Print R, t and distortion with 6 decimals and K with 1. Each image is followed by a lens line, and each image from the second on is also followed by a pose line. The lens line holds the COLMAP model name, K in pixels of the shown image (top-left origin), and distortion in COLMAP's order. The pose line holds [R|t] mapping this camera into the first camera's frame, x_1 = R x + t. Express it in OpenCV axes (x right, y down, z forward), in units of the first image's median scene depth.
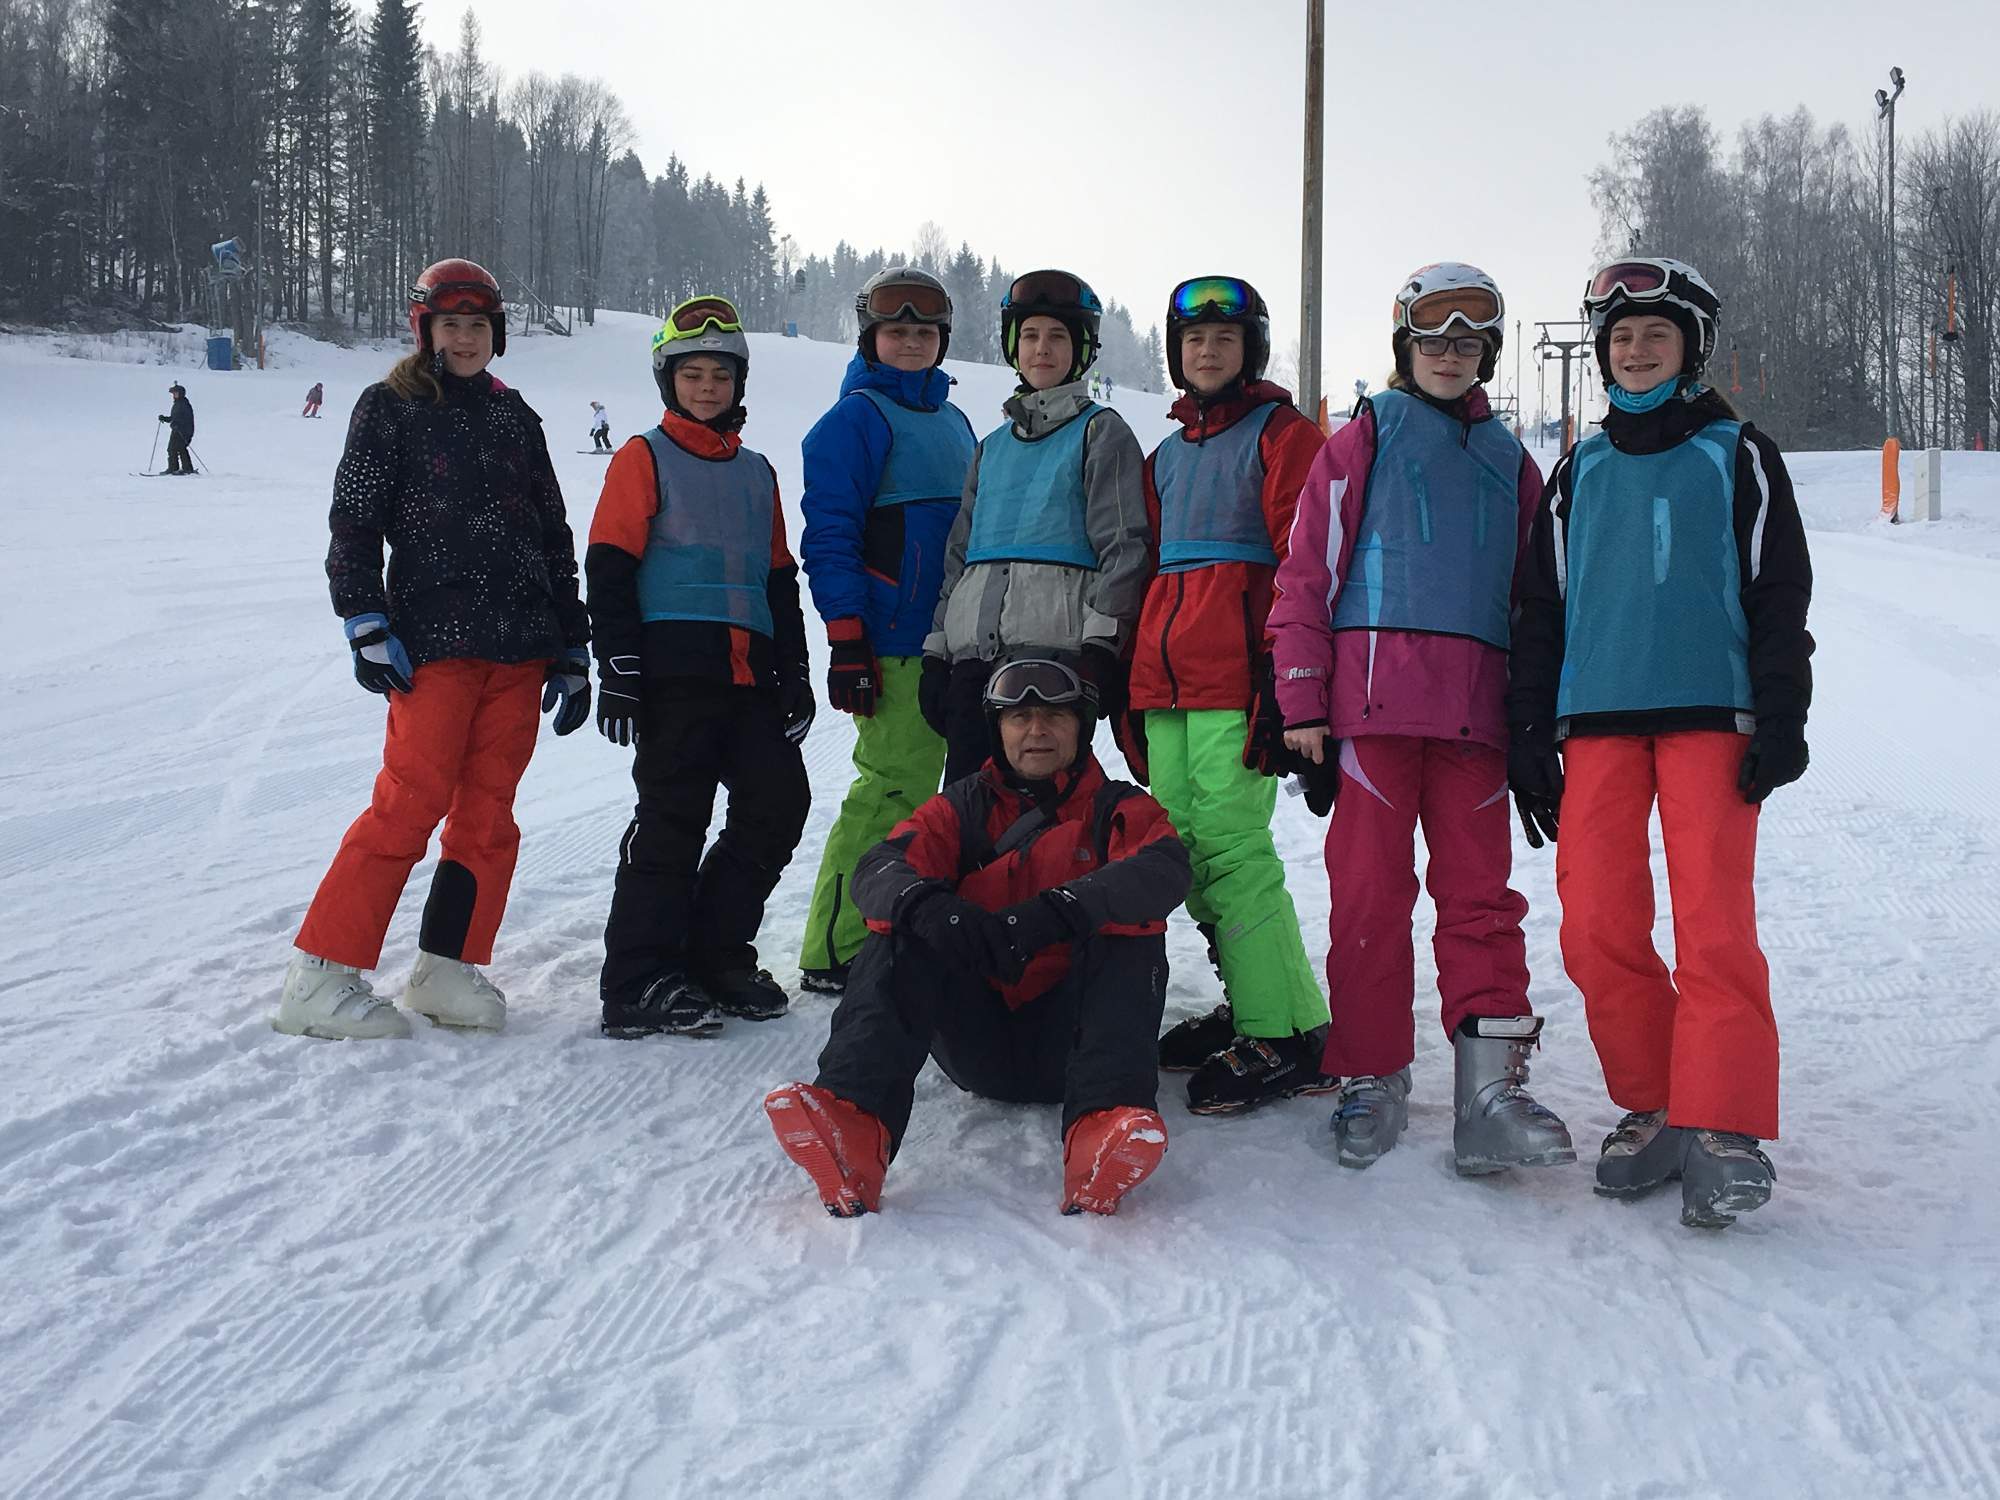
lens RADIAL K [[2422.5, 0, 995.1], [0, 2422.5, 770.0], [0, 0, 1]] dist [0.051870, 0.000000]
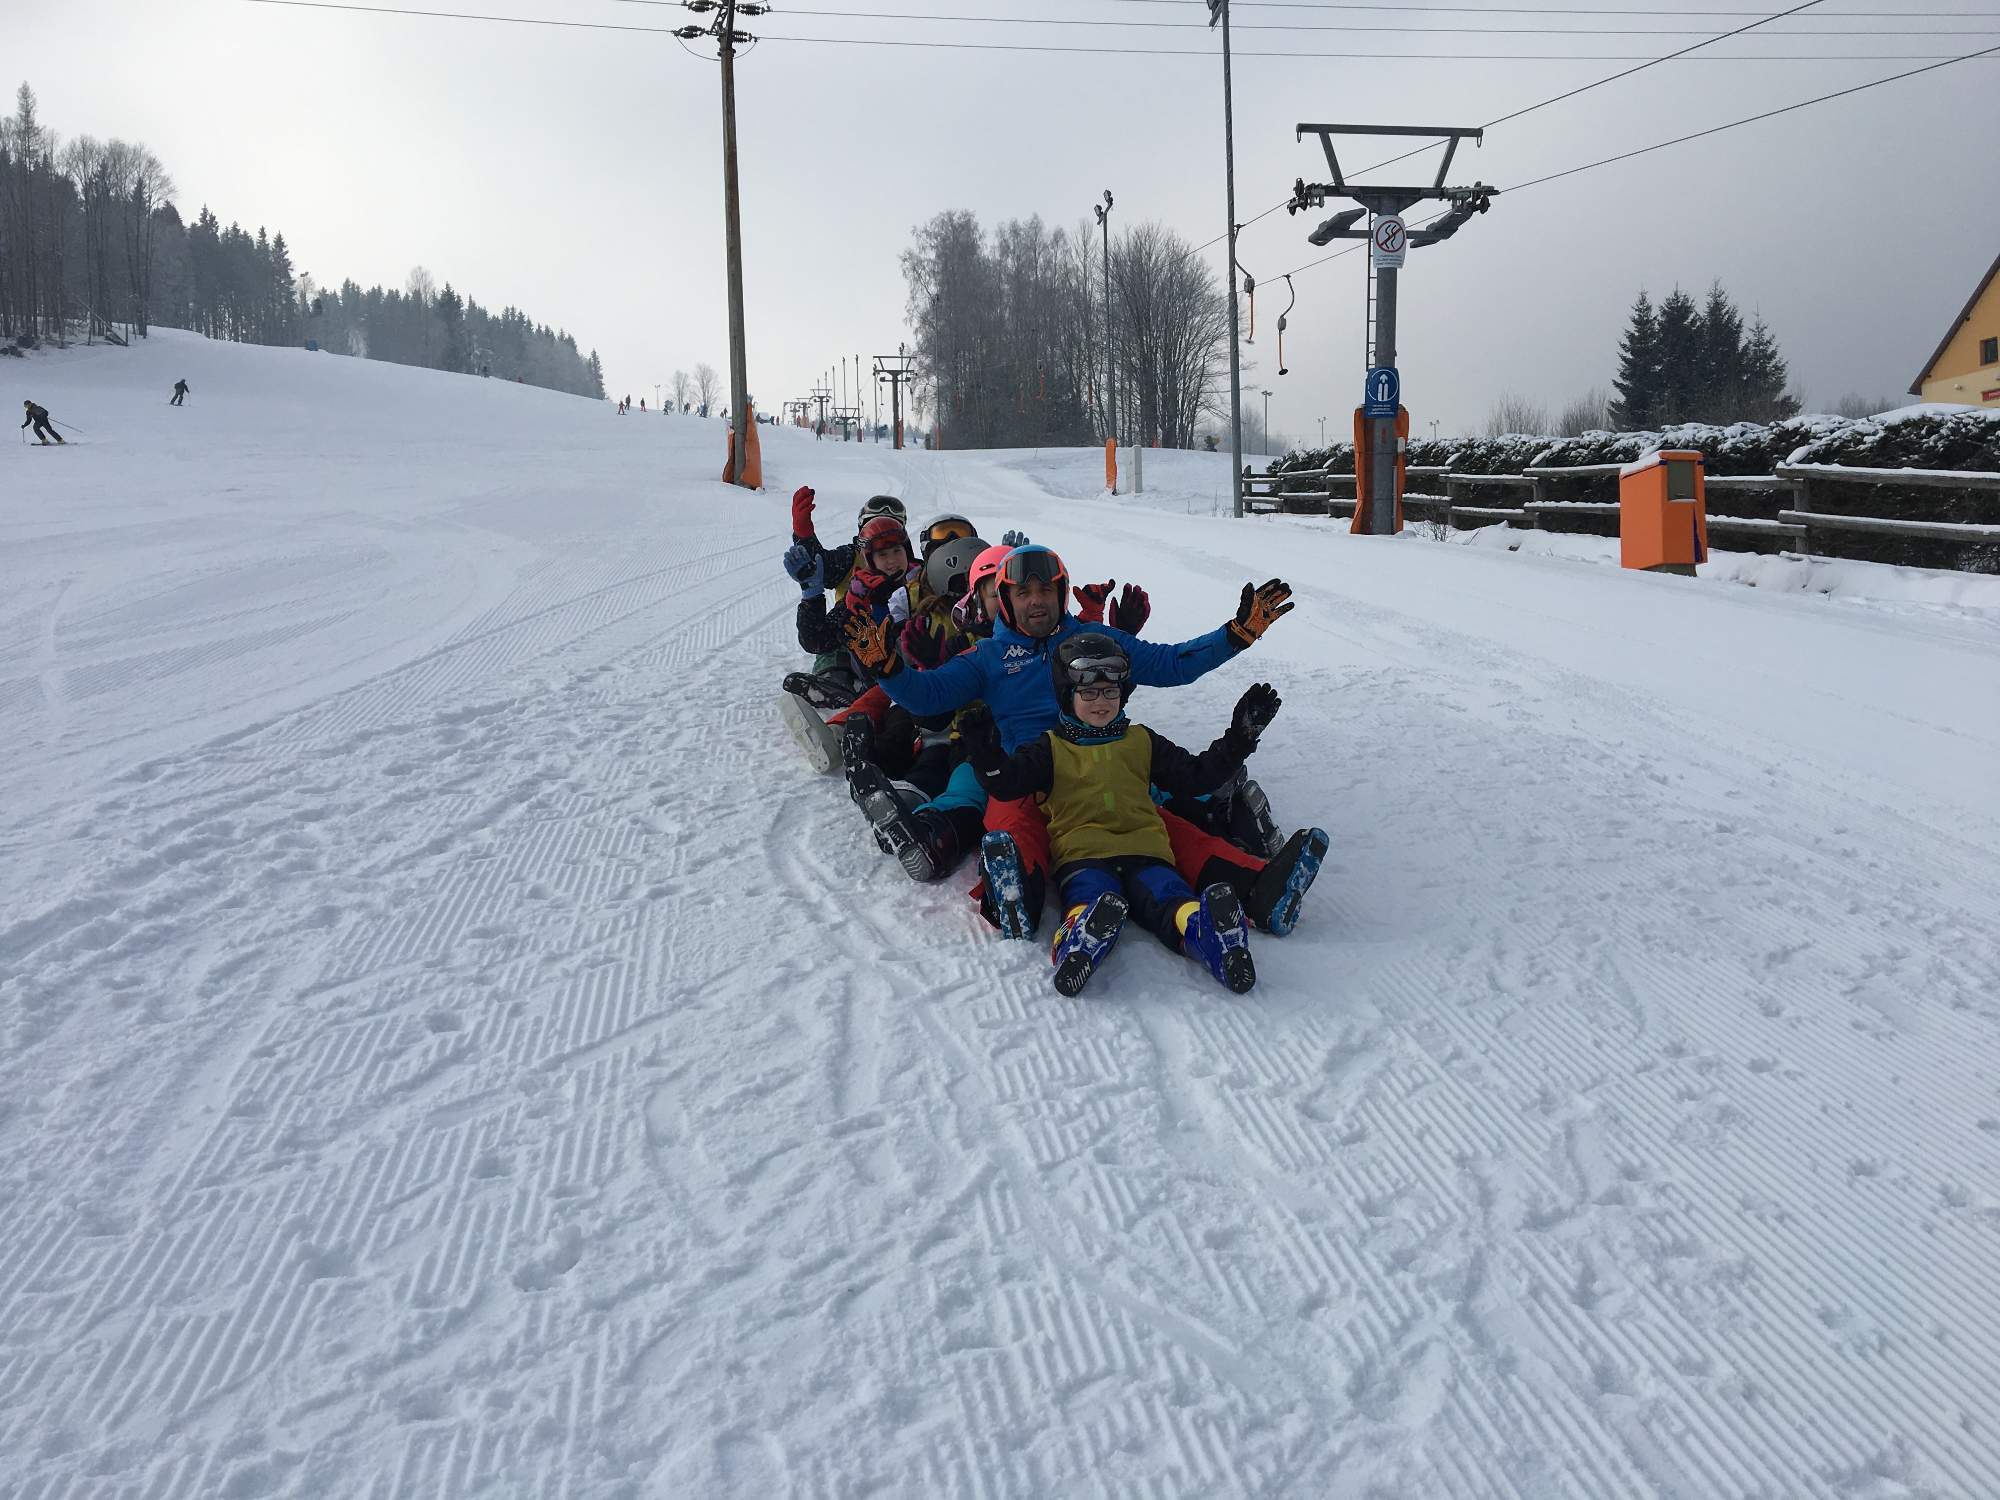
lens RADIAL K [[1679.2, 0, 1010.6], [0, 1679.2, 759.5], [0, 0, 1]] dist [0.066431, -0.091929]
pose [[0.954910, -0.047130, 0.293131, -0.004198], [0.031242, 0.997790, 0.058650, 0.000584], [-0.295248, -0.046848, 0.954271, 0.000031]]
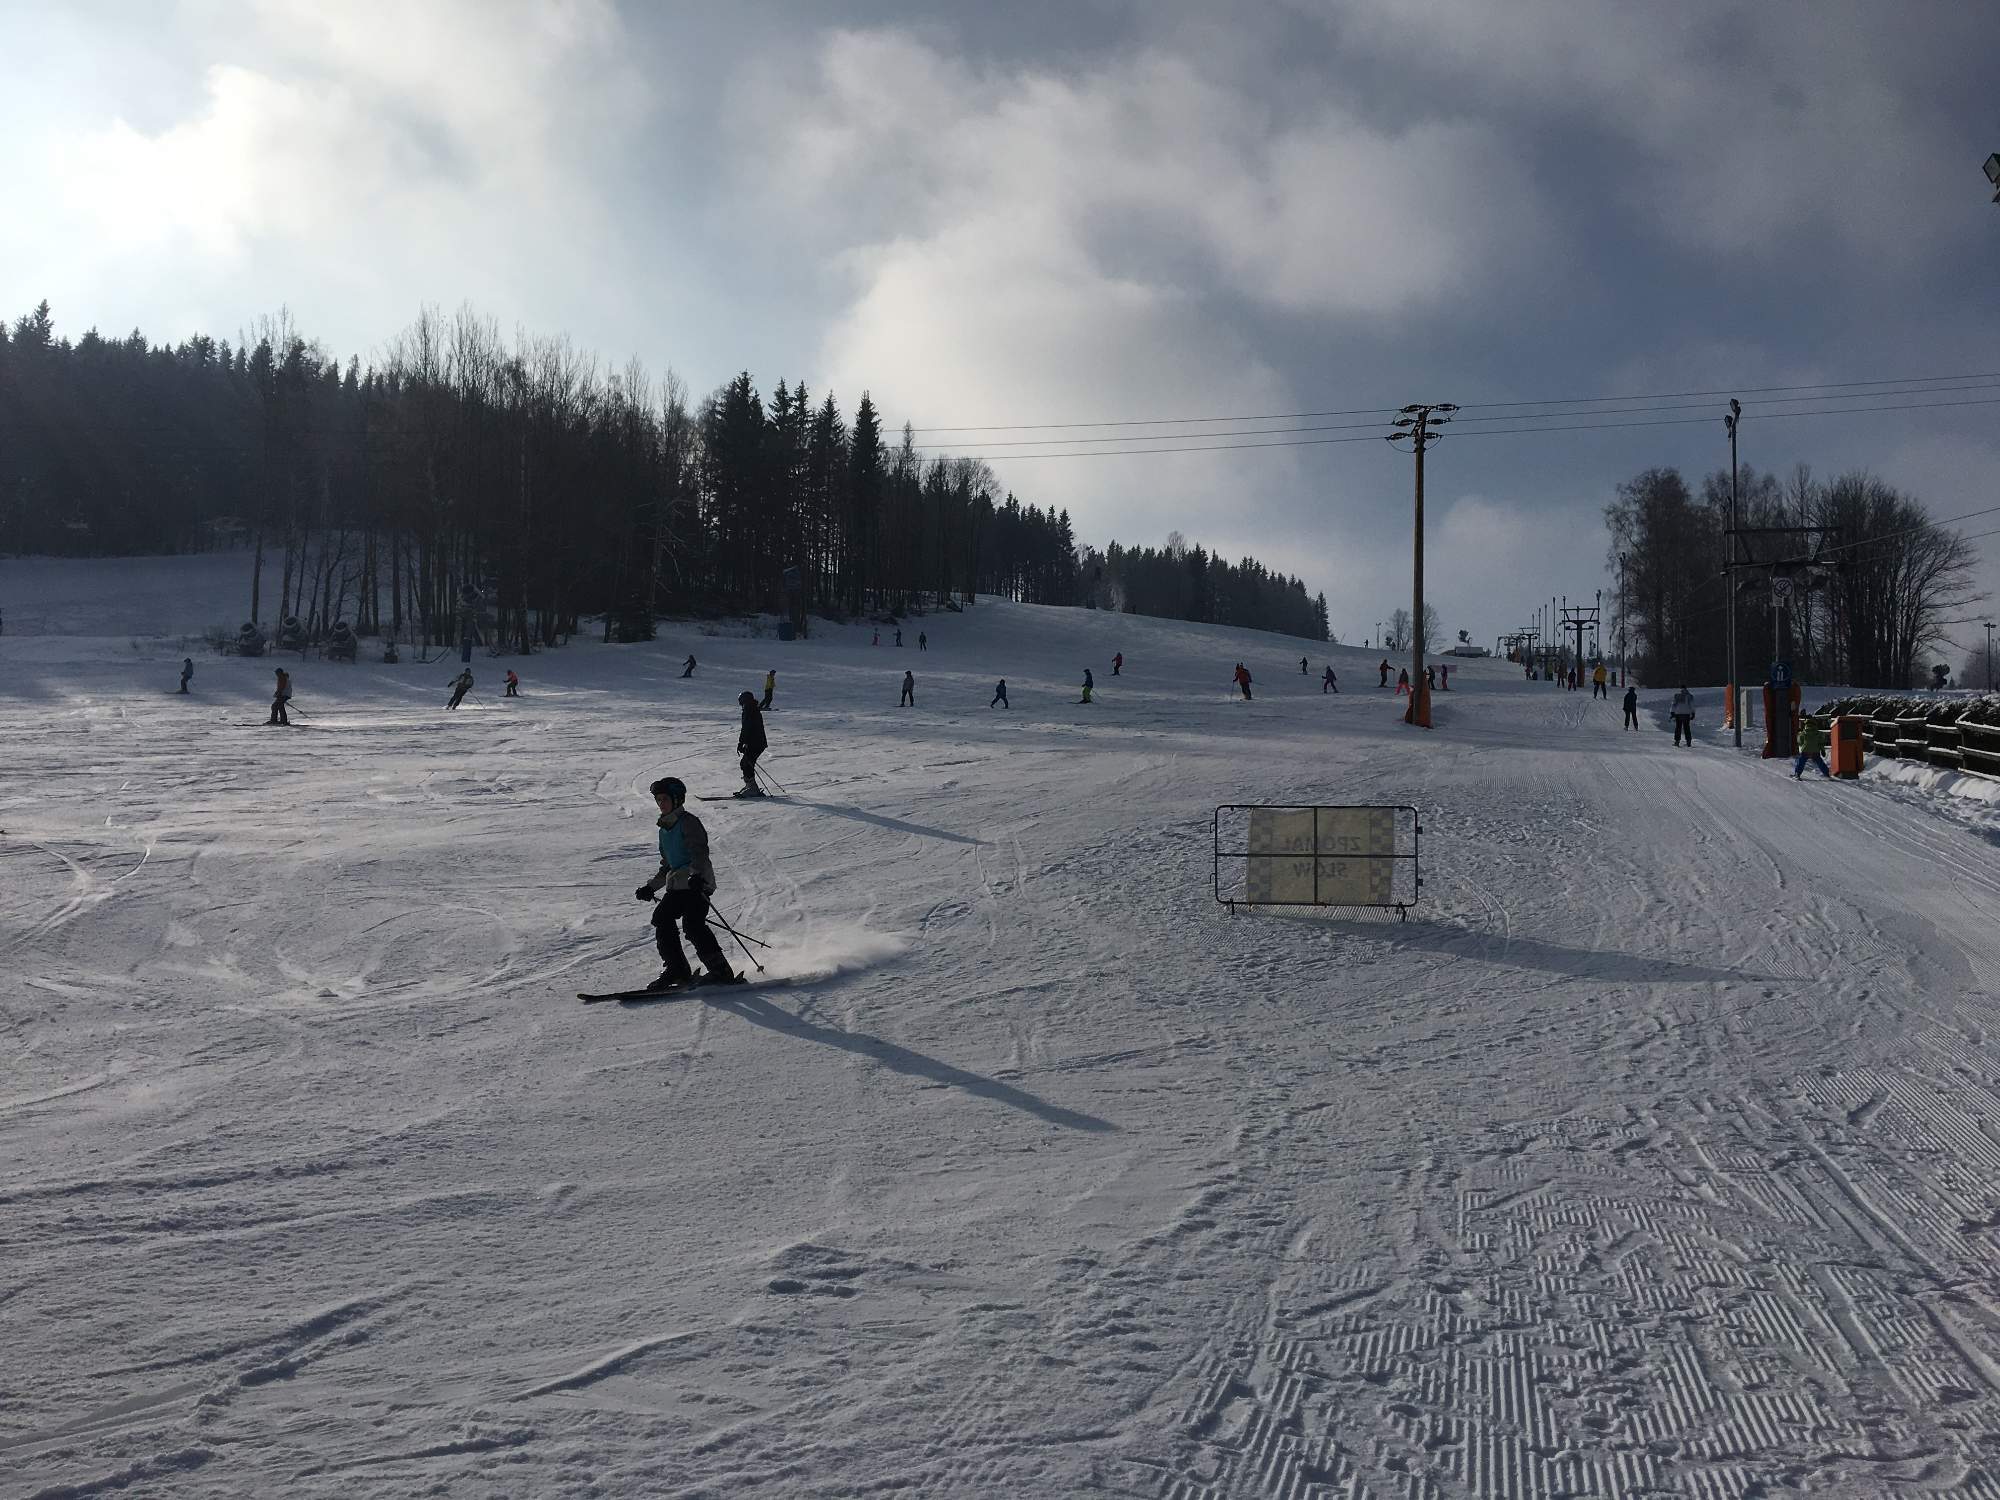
lens RADIAL K [[1679.2, 0, 1006.4], [0, 1679.2, 751.7], [0, 0, 1]] dist [0.066431, -0.091929]
pose [[0.992992, 0.000418, -0.118184, -0.013512], [-0.010486, 0.996362, -0.084573, 0.011466], [0.117718, 0.085220, 0.989384, -0.122060]]
